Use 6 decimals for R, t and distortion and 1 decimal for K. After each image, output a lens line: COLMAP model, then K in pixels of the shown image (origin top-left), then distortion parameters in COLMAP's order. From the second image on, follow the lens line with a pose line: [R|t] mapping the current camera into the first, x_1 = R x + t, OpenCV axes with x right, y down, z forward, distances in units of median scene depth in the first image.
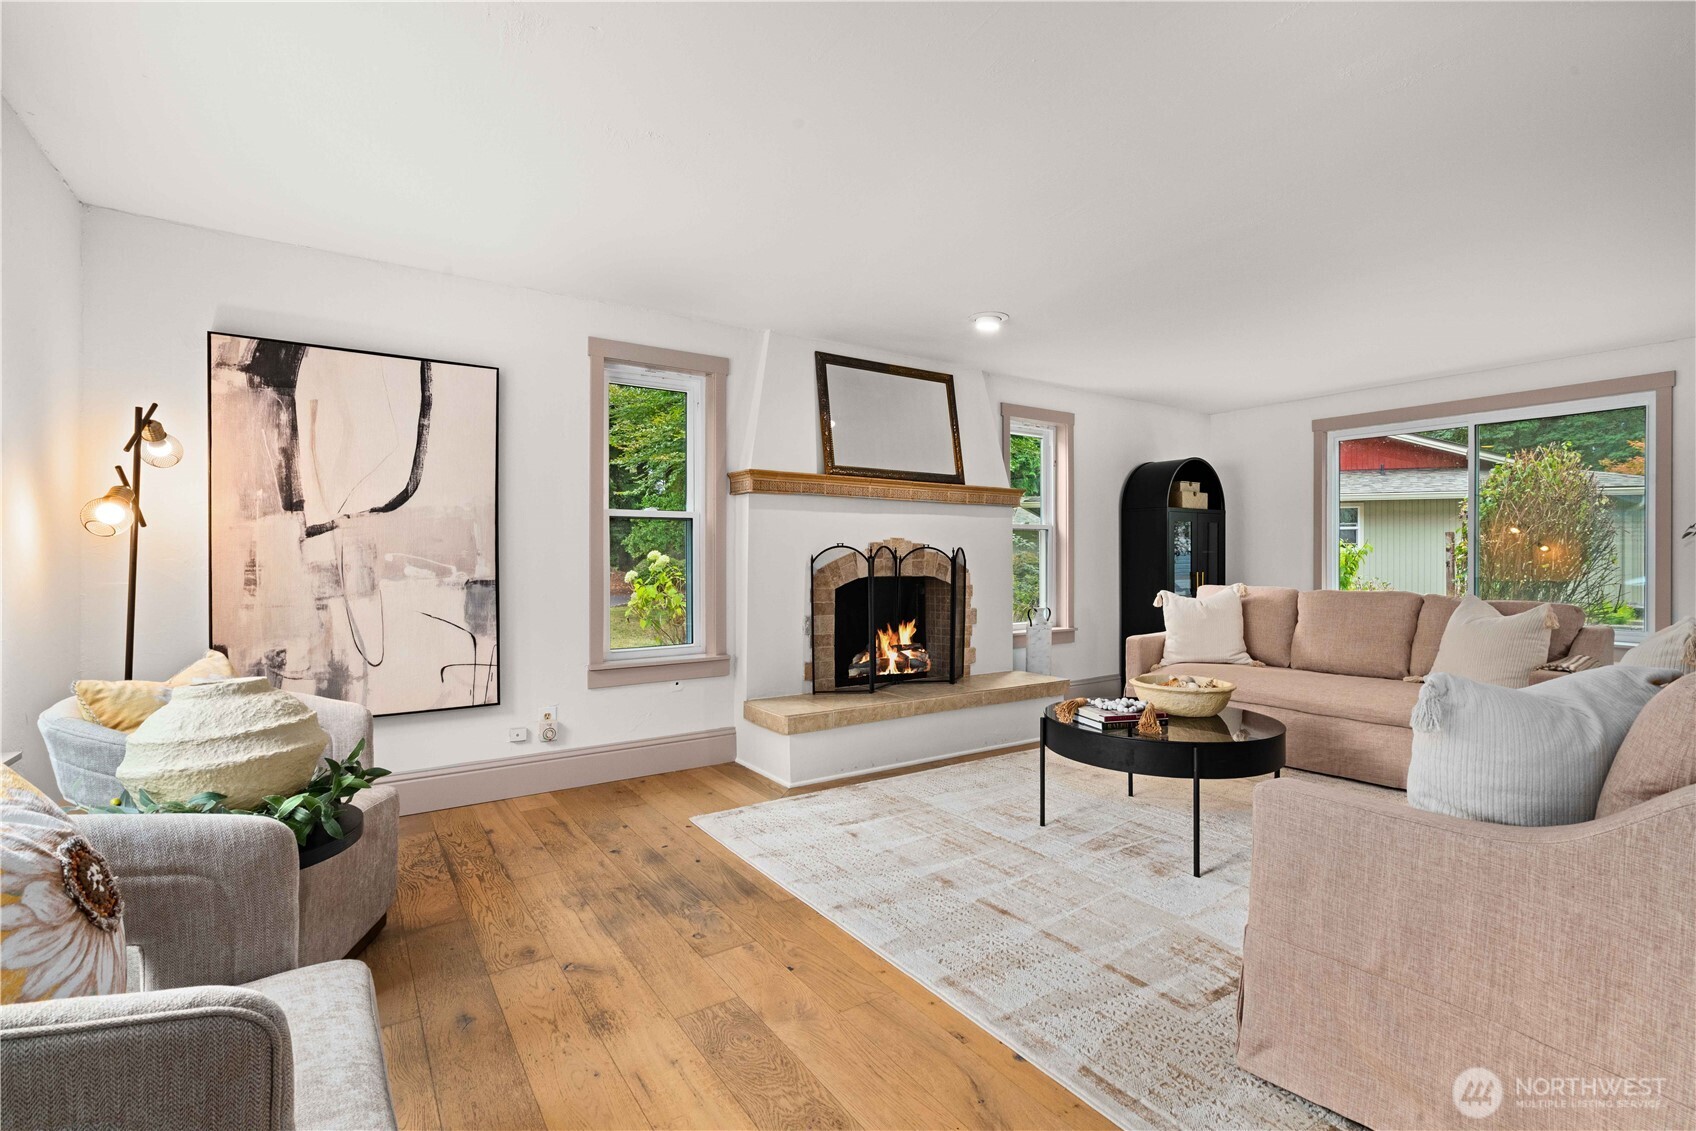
lens RADIAL K [[773.6, 0, 847.5], [0, 773.6, 549.4], [0, 0, 1]] dist [-0.001220, -0.000005]
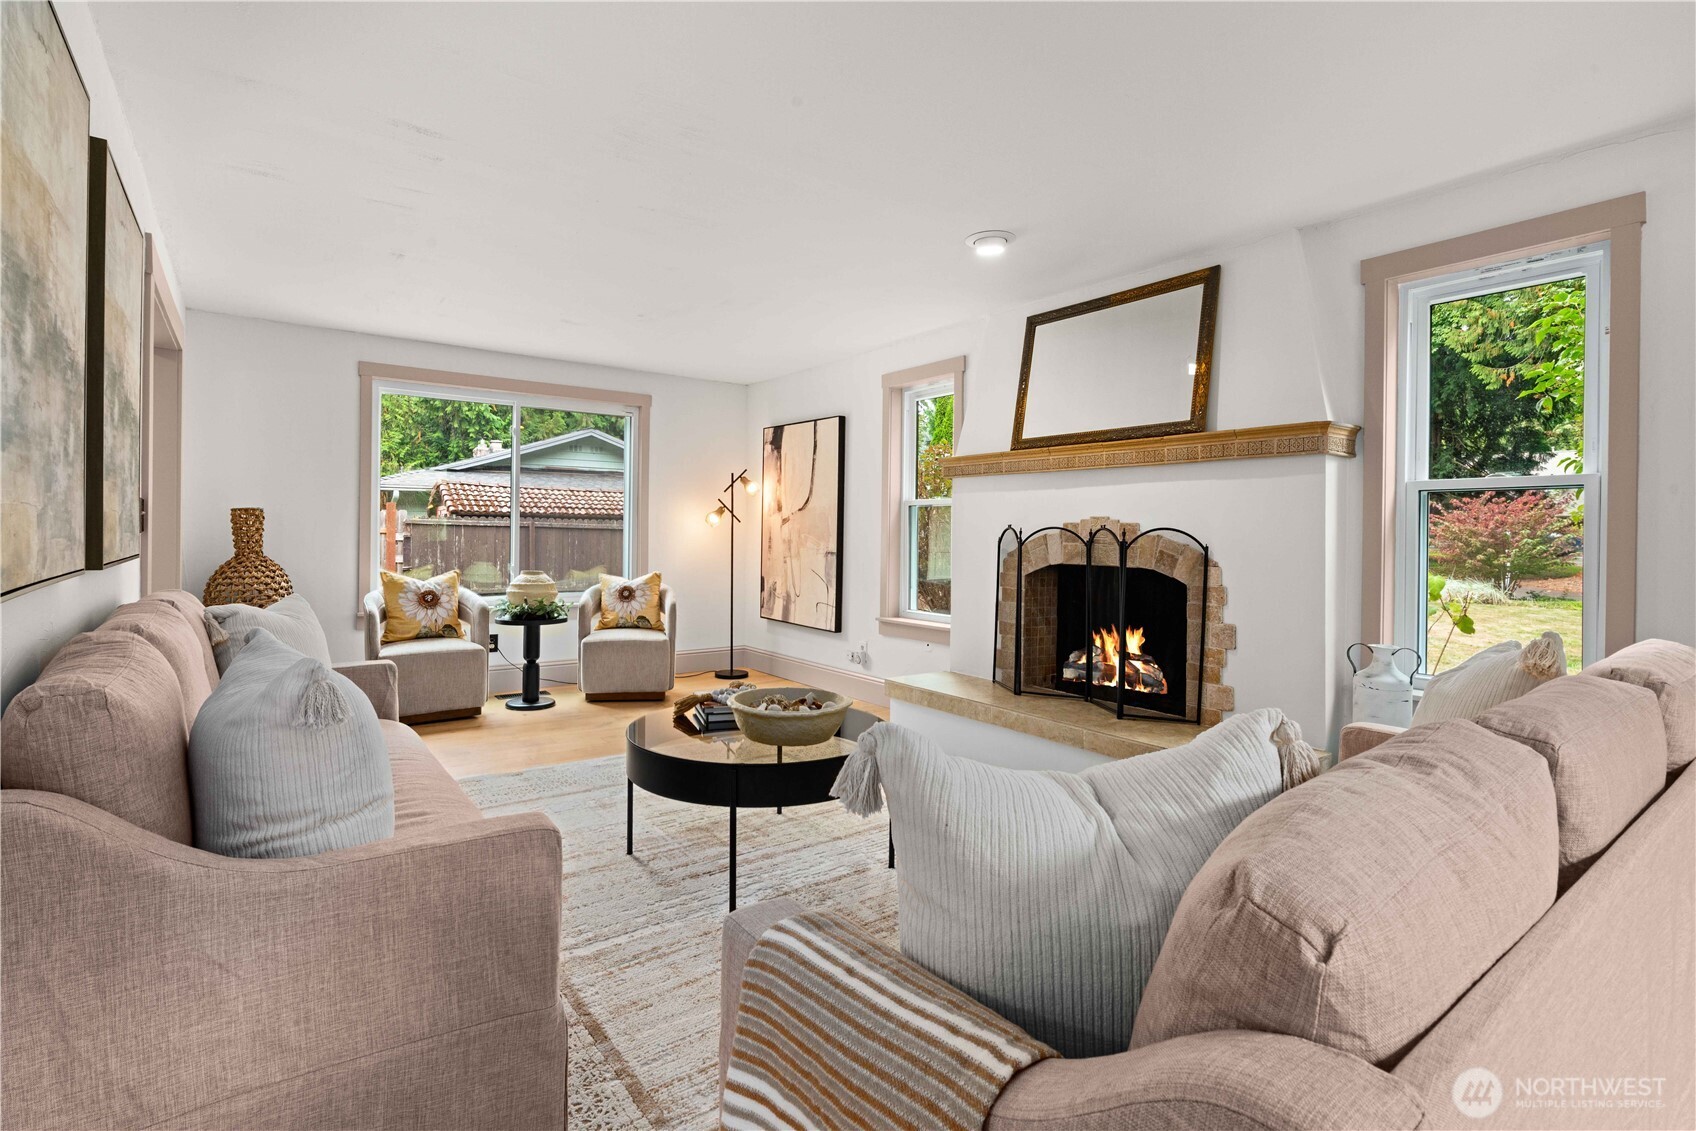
lens RADIAL K [[807.5, 0, 851.6], [0, 807.5, 528.5], [0, 0, 1]] dist [-0.000012, 0.000013]
pose [[0.062281, 0.006497, -0.998038, 0.890191], [0.019347, 0.999783, 0.007715, -0.012812], [0.997871, -0.019789, 0.062141, 0.703691]]
